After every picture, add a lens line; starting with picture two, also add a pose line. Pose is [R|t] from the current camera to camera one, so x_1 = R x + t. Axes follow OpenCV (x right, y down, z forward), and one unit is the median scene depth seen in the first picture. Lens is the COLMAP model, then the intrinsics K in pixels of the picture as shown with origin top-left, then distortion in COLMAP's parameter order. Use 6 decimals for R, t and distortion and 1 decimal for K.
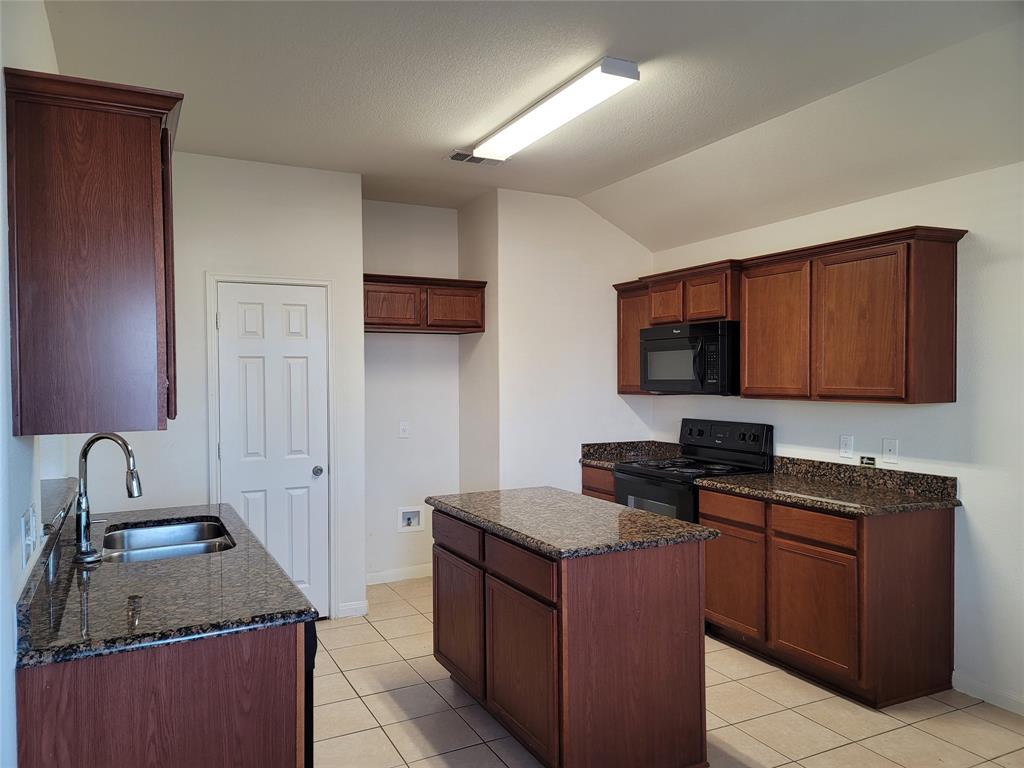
lens RADIAL K [[744.1, 0, 502.9], [0, 744.1, 358.6], [0, 0, 1]] dist [0.046951, -0.002706]
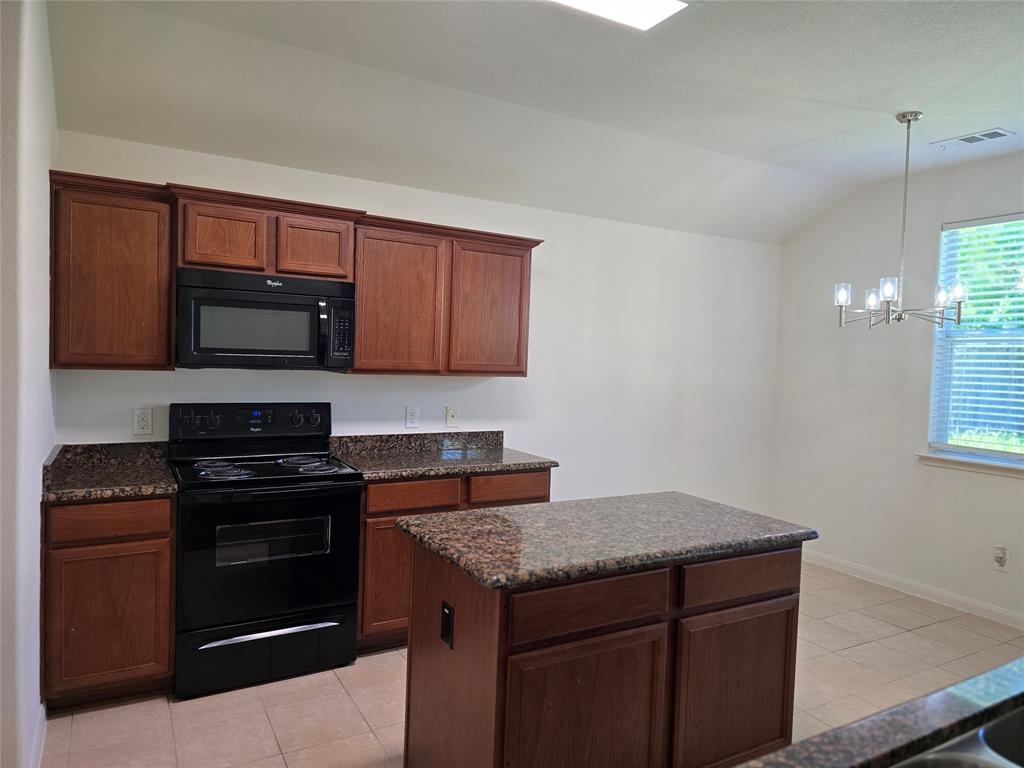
lens RADIAL K [[675.7, 0, 534.1], [0, 675.7, 386.0], [0, 0, 1]] dist [0.059428, -0.056014]
pose [[-0.078824, -0.038924, 0.996128, -0.488770], [-0.056864, 0.997786, 0.034489, 0.028122], [-0.995265, -0.053925, -0.080863, 0.862864]]
